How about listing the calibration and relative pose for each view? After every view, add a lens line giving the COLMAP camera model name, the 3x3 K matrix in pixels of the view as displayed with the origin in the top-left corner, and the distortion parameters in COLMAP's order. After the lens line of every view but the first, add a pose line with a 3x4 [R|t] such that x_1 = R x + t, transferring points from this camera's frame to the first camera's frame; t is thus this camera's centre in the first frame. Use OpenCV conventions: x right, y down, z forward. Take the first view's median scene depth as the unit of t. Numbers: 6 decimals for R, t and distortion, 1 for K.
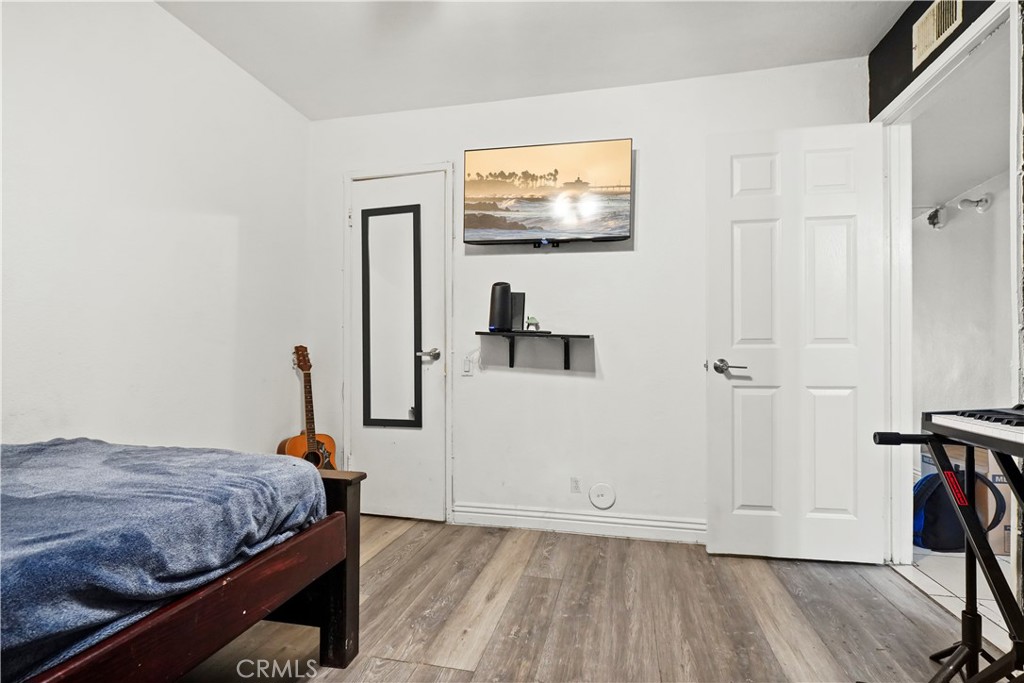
lens RADIAL K [[474.5, 0, 510.6], [0, 474.5, 358.0], [0, 0, 1]] dist [-0.001560, -0.000107]
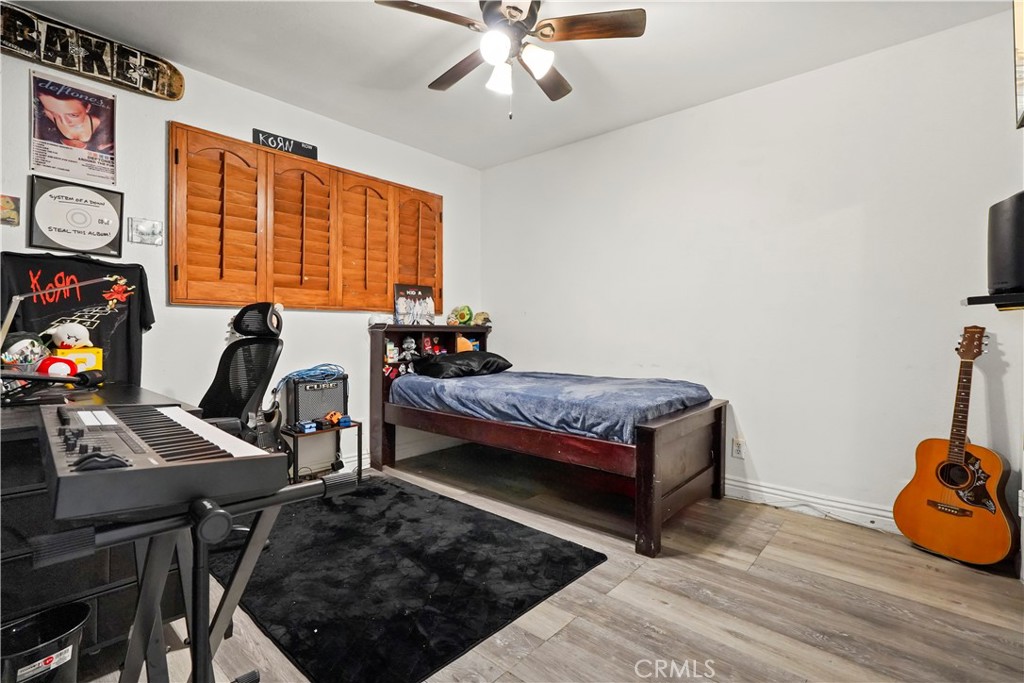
lens RADIAL K [[464.7, 0, 512.0], [0, 464.7, 341.5], [0, 0, 1]] dist [-0.003686, -0.000072]
pose [[-0.493503, -0.004359, -0.869733, 0.880747], [-0.002228, 0.999990, -0.003748, 0.005876], [0.869741, 0.000088, -0.493508, 1.109026]]
